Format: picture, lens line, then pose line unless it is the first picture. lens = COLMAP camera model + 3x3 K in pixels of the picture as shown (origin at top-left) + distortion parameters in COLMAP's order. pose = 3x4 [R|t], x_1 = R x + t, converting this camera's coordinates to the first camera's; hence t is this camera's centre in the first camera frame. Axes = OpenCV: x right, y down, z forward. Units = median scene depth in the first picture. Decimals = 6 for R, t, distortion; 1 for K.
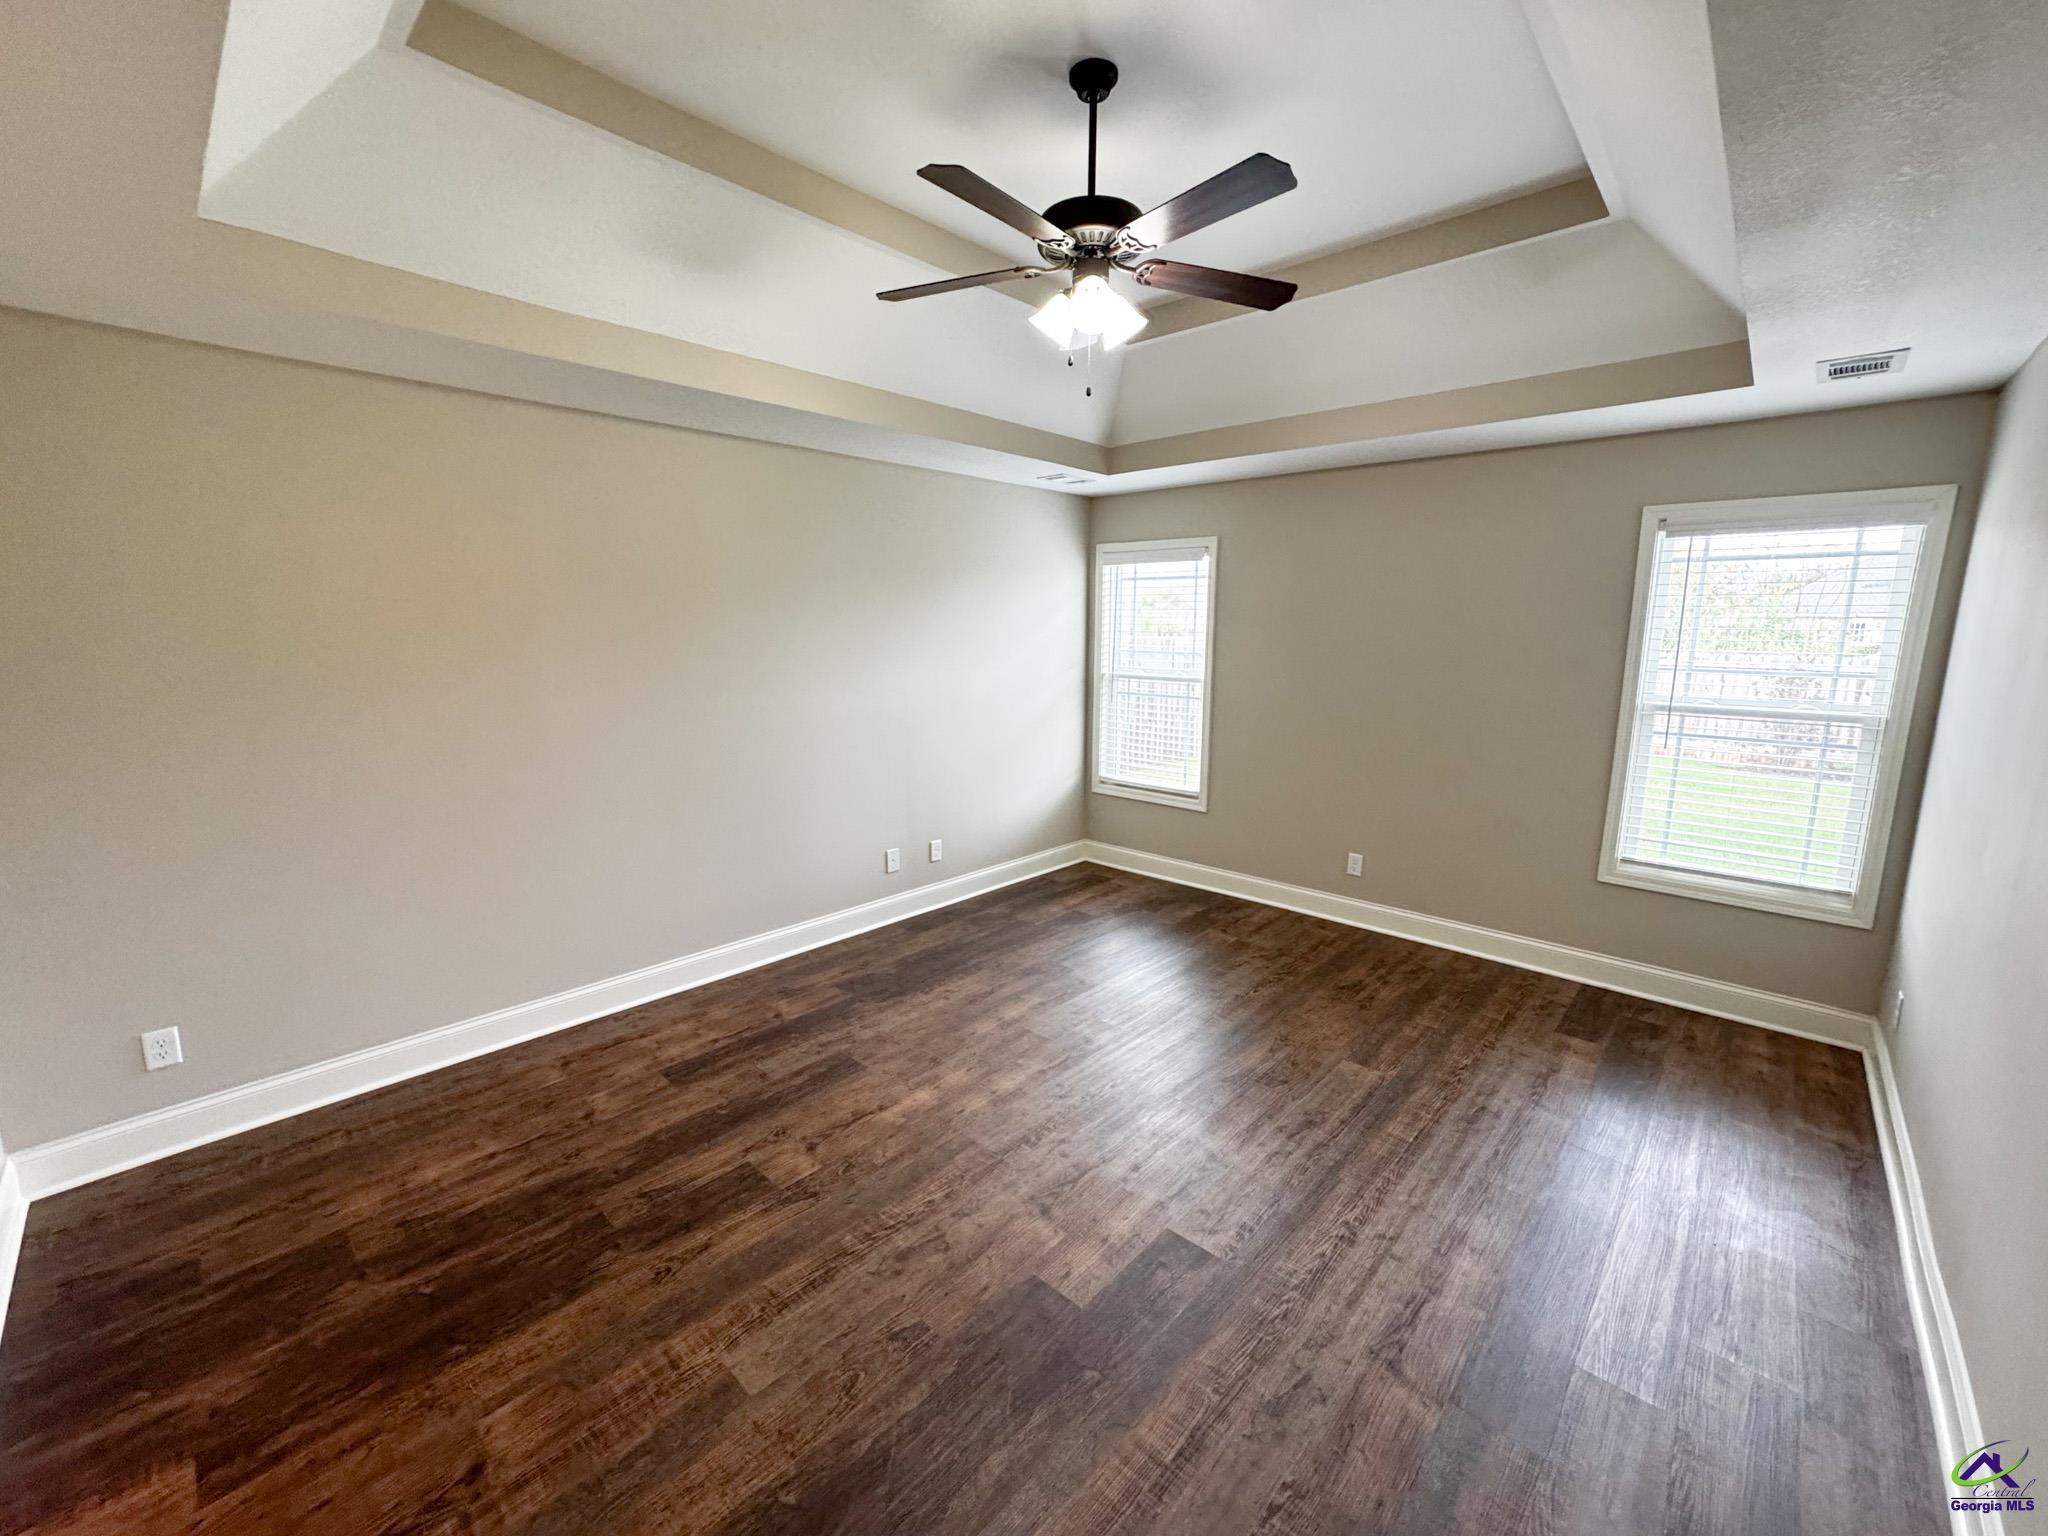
lens RADIAL K [[828.1, 0, 1024.0], [0, 828.1, 761.6], [0, 0, 1]] dist [-0.039077, 0.018700]
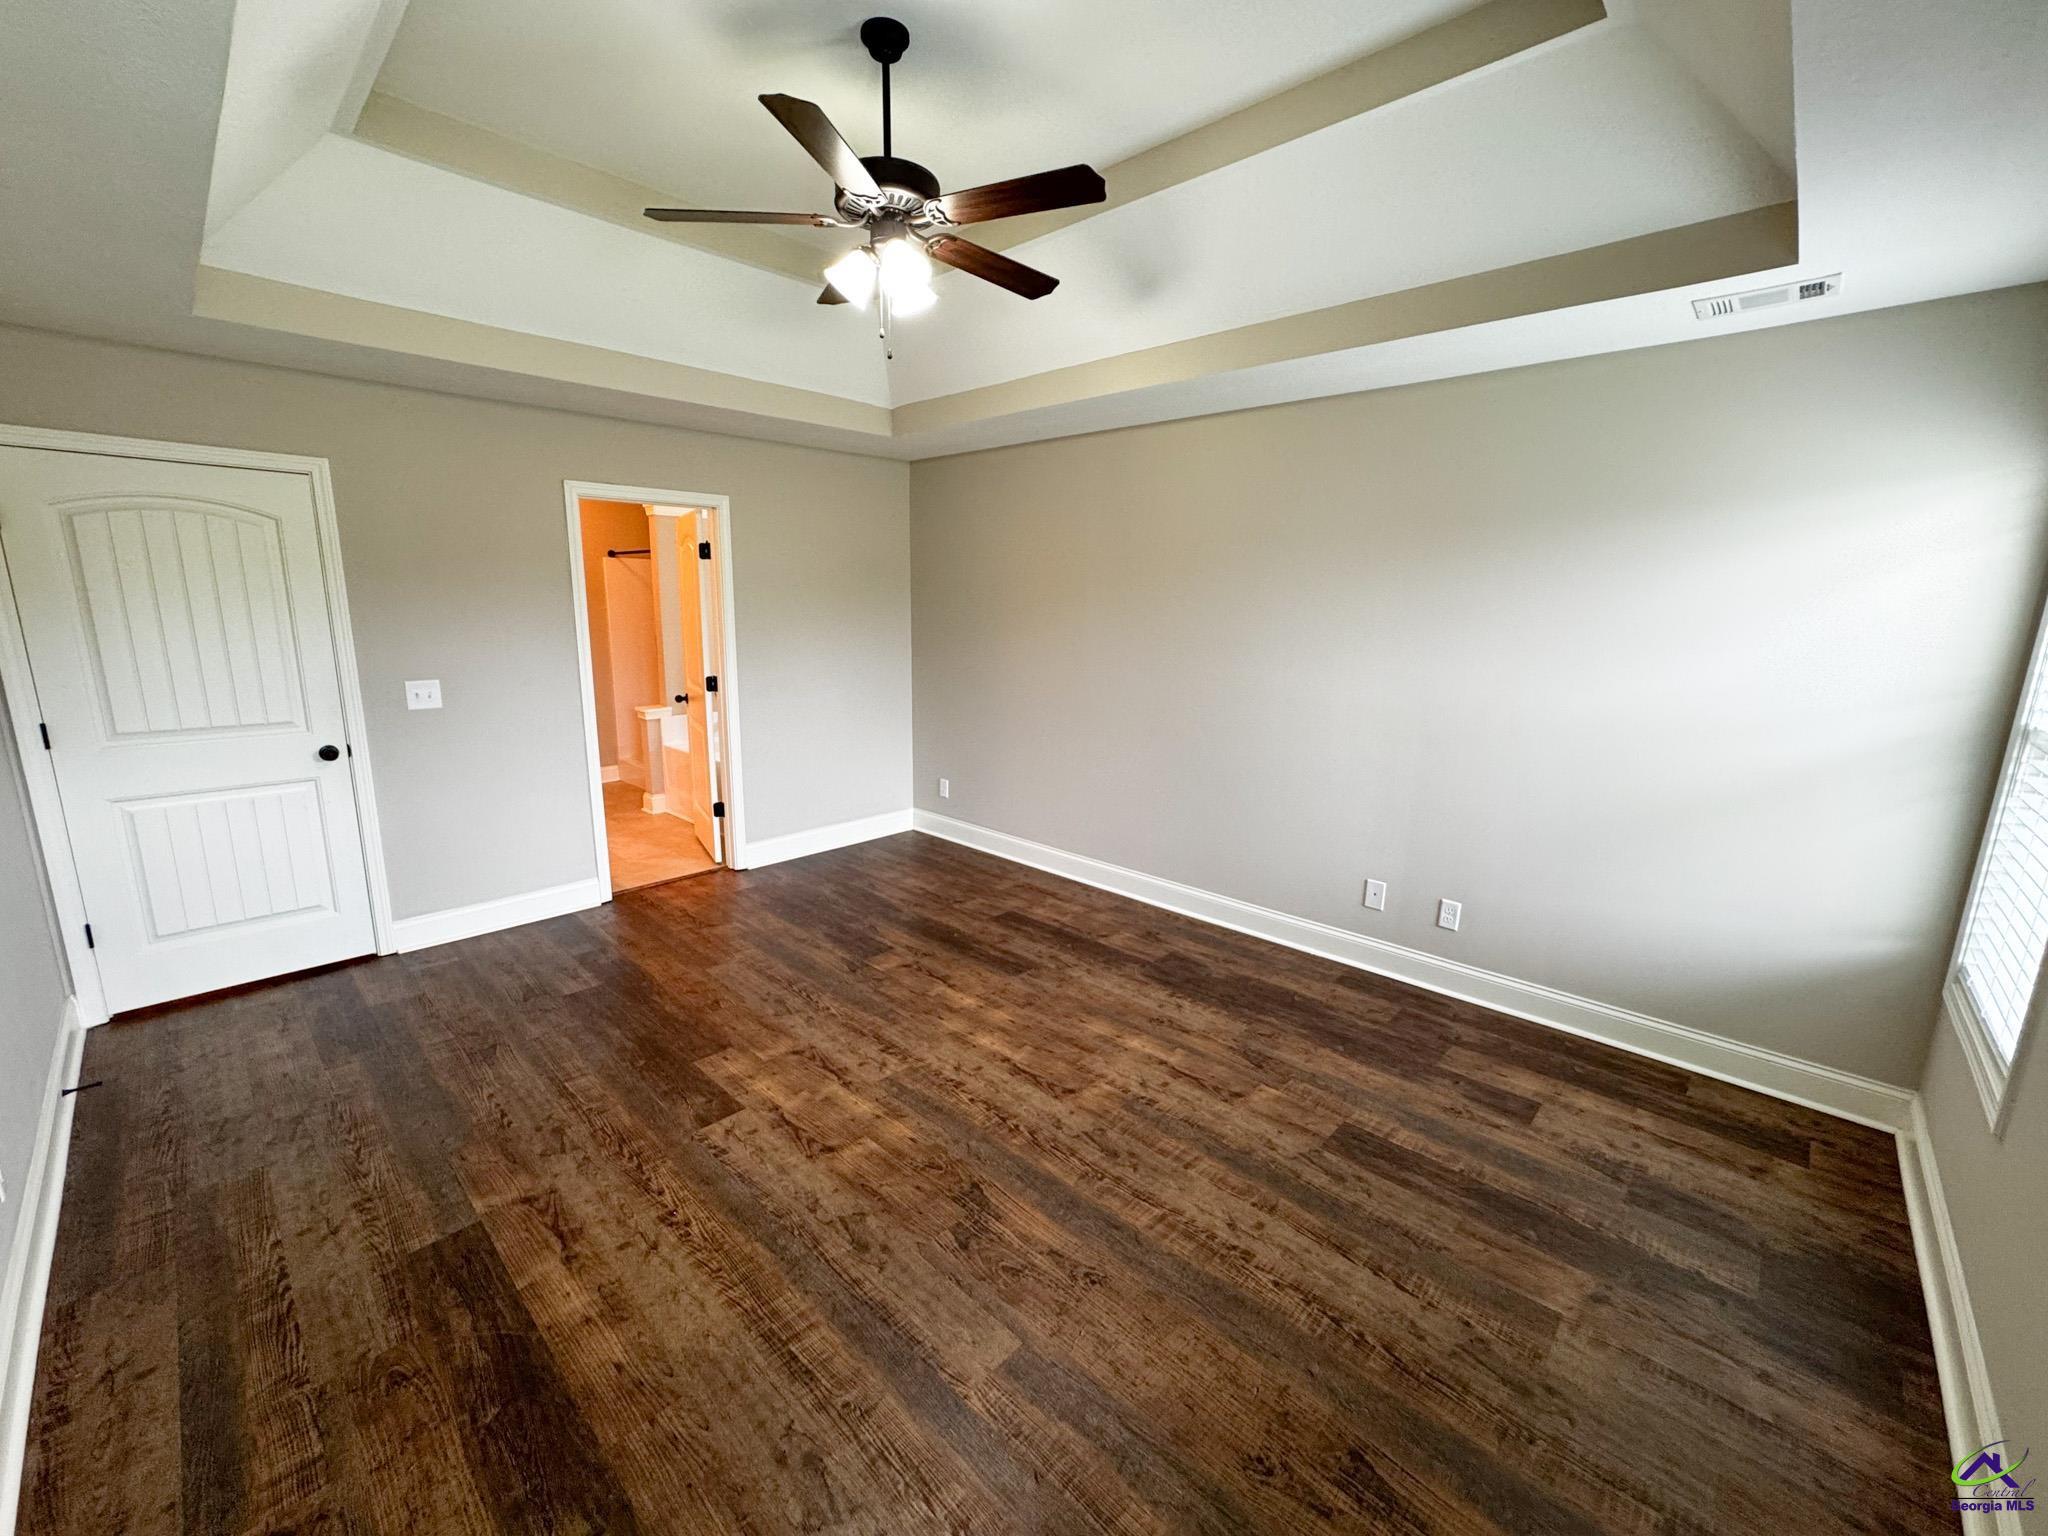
lens RADIAL K [[812.6, 0, 1018.9], [0, 812.6, 793.9], [0, 0, 1]] dist [-0.048775, 0.029980]
pose [[-0.008051, 0.231295, -0.972850, 0.861250], [-0.175499, 0.957455, 0.229087, -0.136419], [0.984447, 0.172579, 0.032883, 0.925530]]
